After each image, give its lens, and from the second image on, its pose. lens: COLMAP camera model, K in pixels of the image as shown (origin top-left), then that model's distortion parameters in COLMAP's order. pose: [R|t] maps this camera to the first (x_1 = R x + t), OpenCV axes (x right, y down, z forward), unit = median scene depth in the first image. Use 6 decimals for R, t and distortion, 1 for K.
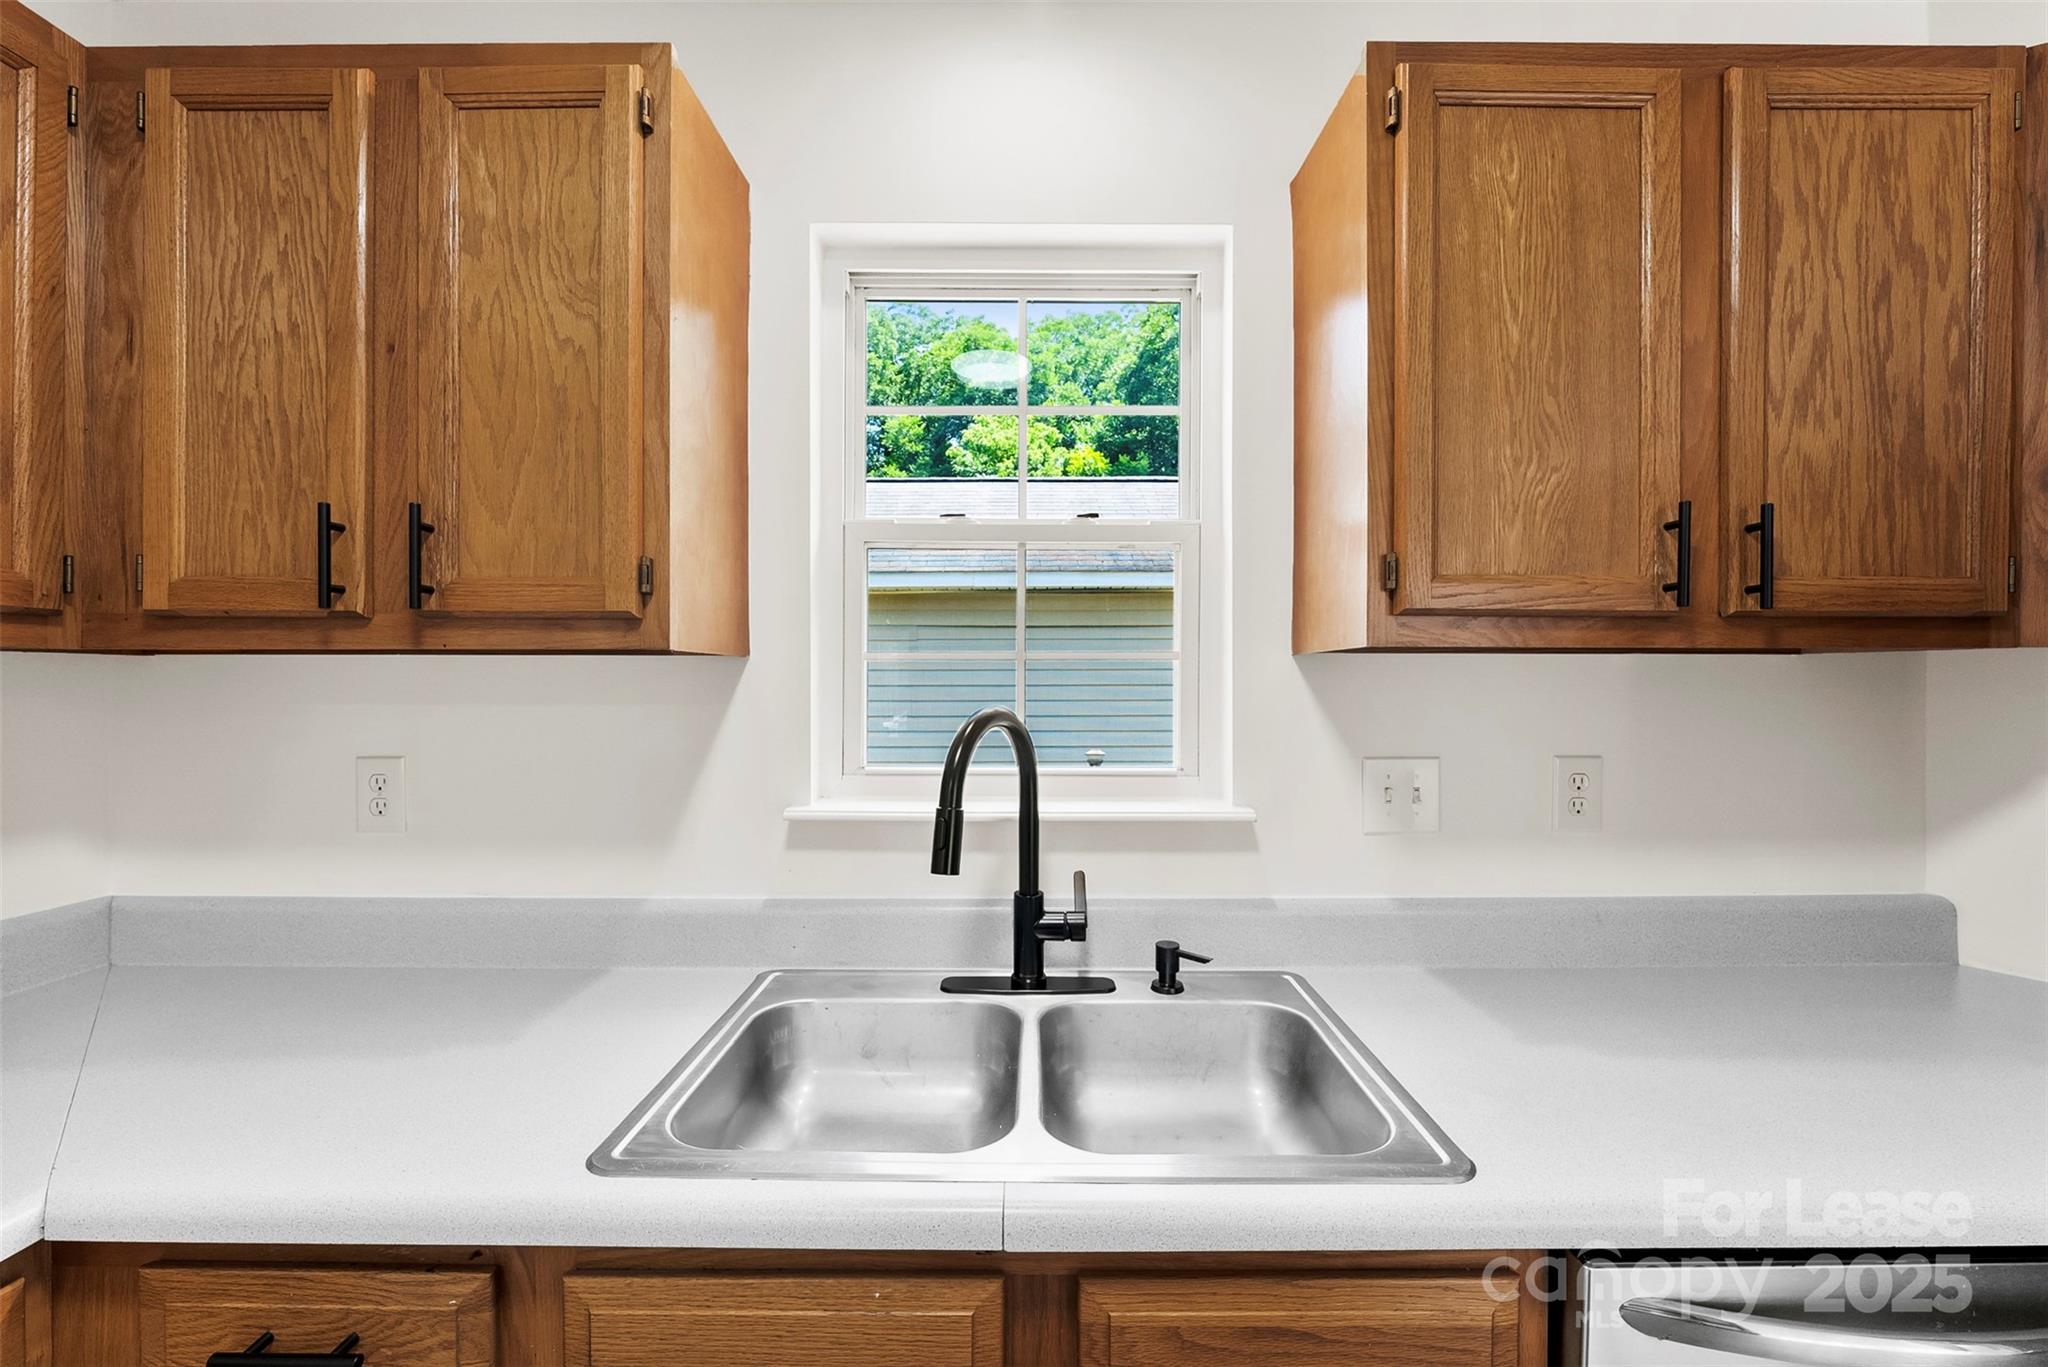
lens RADIAL K [[832.3, 0, 1026.3], [0, 832.3, 695.2], [0, 0, 1]] dist [-0.006773, -0.000264]
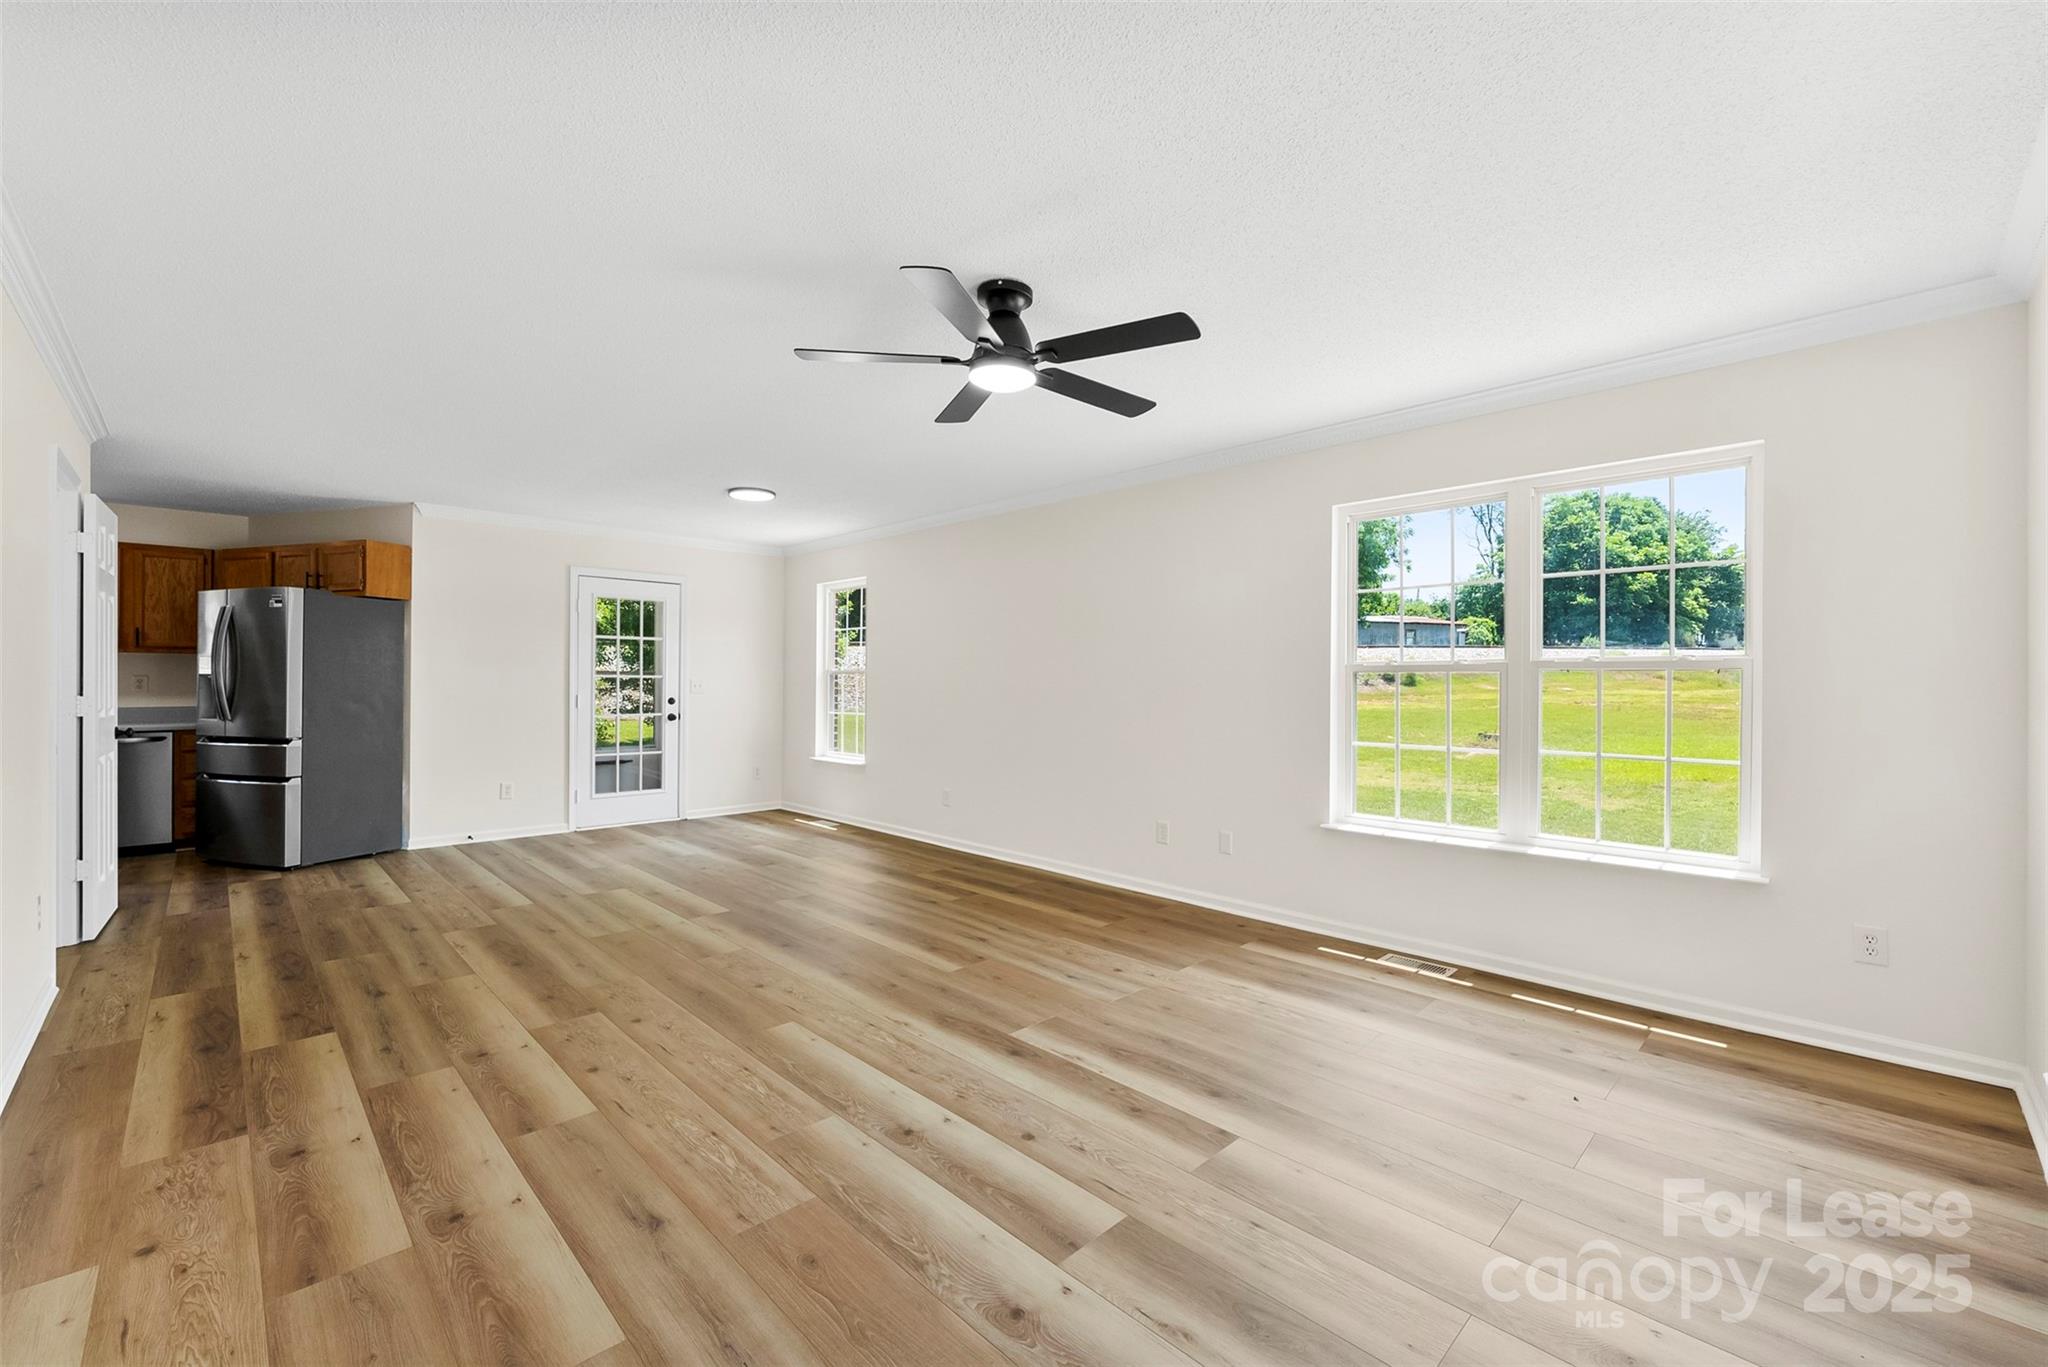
lens RADIAL K [[832.0, 0, 1024.0], [0, 832.0, 683.5], [0, 0, 1]] dist [-0.005044, -0.000061]
pose [[0.711236, -0.001424, 0.702952, 1.194678], [-0.000565, 0.999996, 0.002598, 0.137477], [-0.702953, -0.002245, 0.711233, -7.217938]]
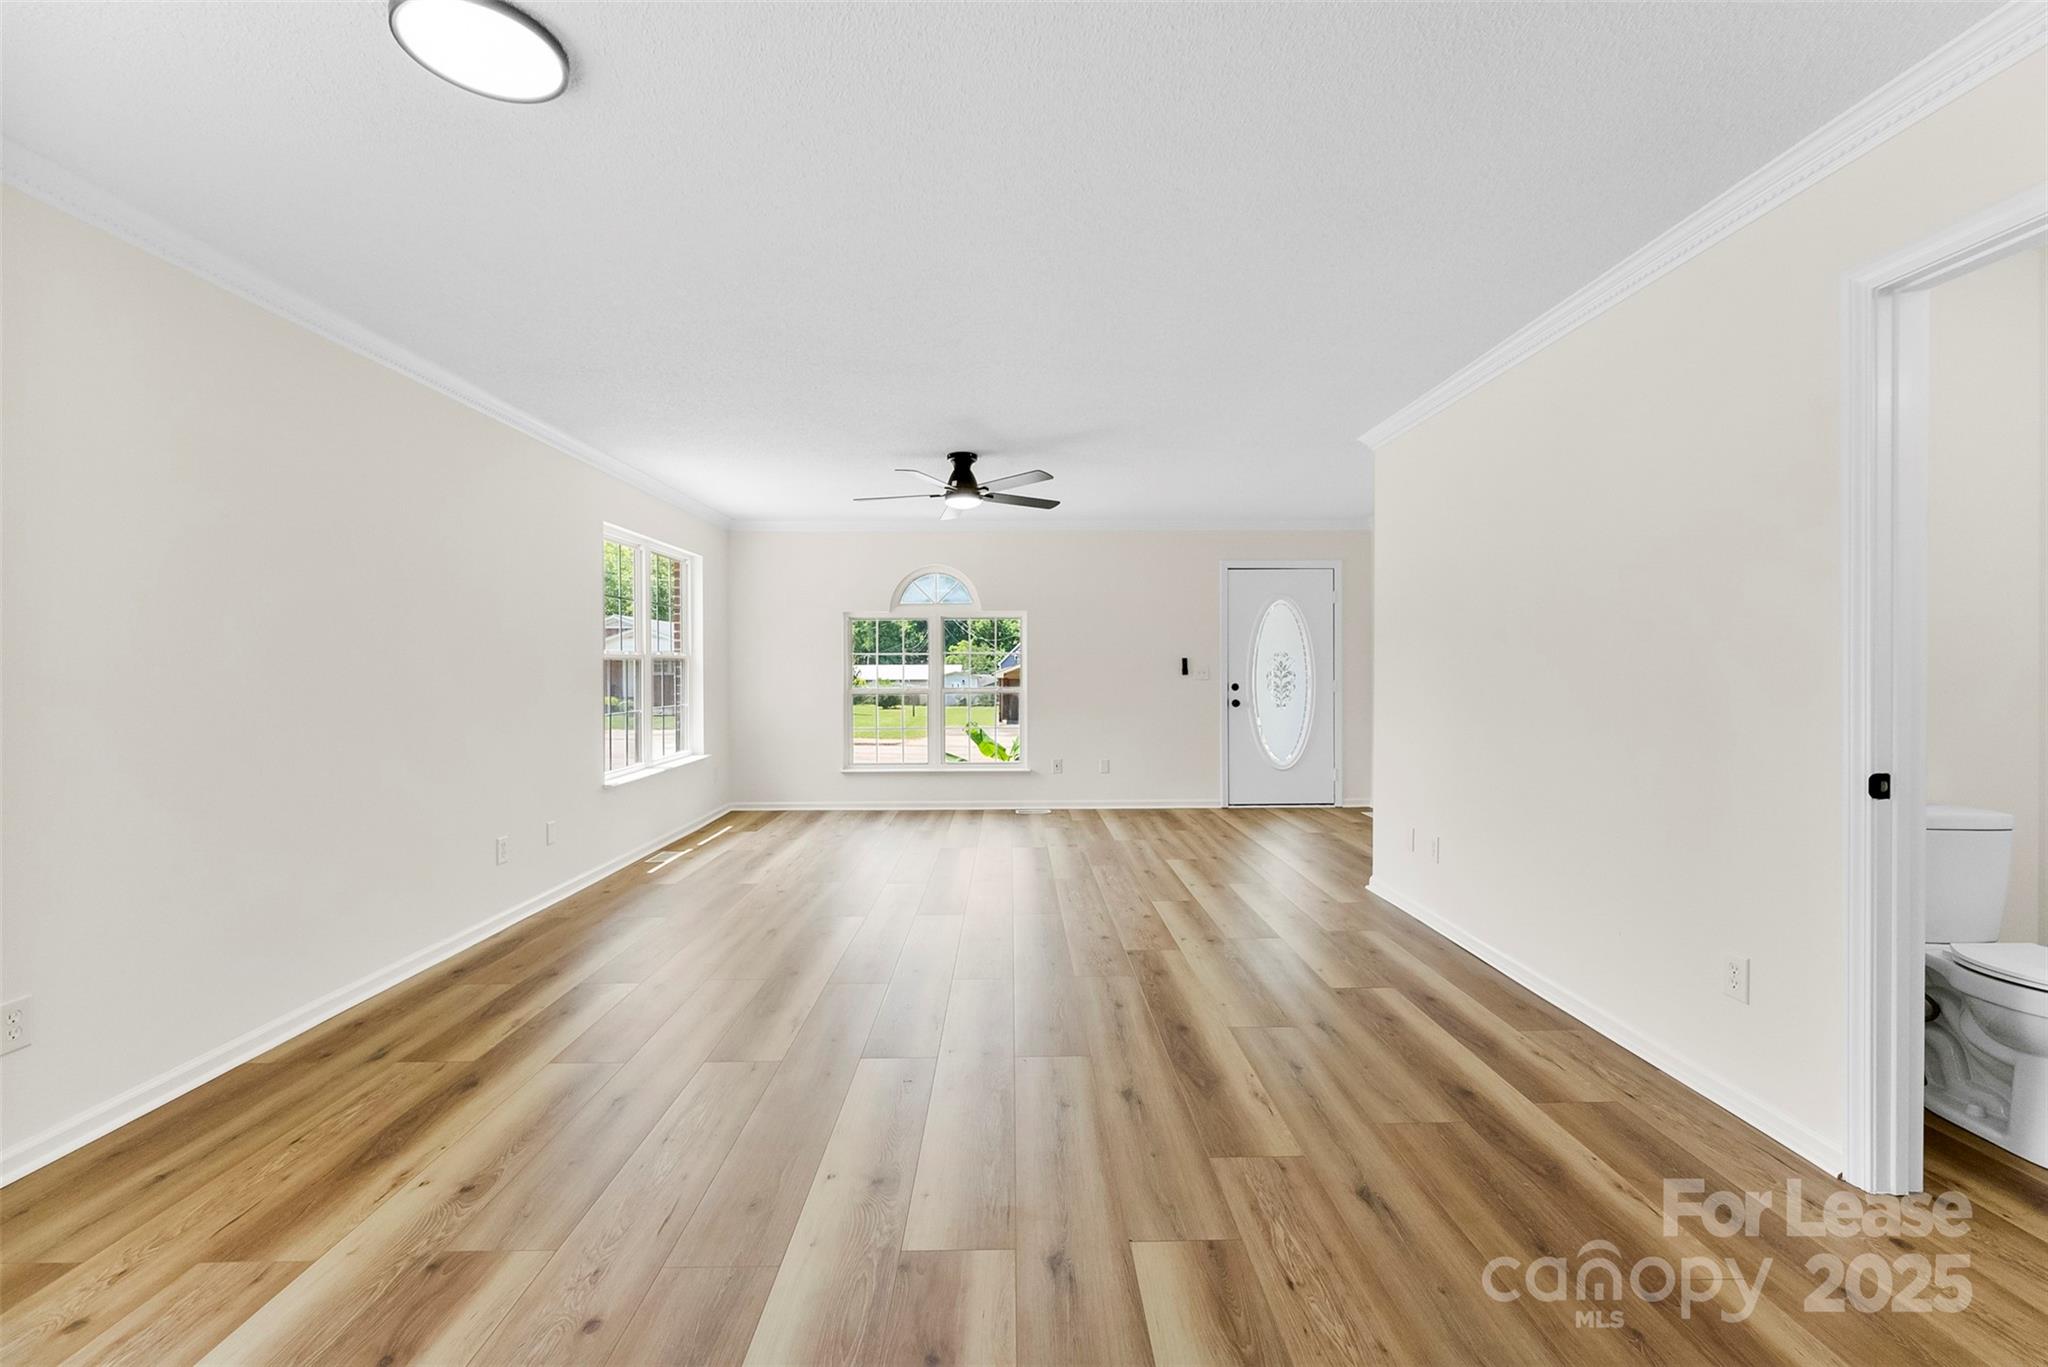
lens RADIAL K [[845.5, 0, 1019.1], [0, 845.5, 667.9], [0, 0, 1]] dist [-0.007321, 0.000150]
pose [[-0.999896, -0.000457, -0.014389, 2.684268], [-0.000501, 0.999995, 0.003023, 0.132905], [0.014387, 0.003030, -0.999892, -0.583517]]
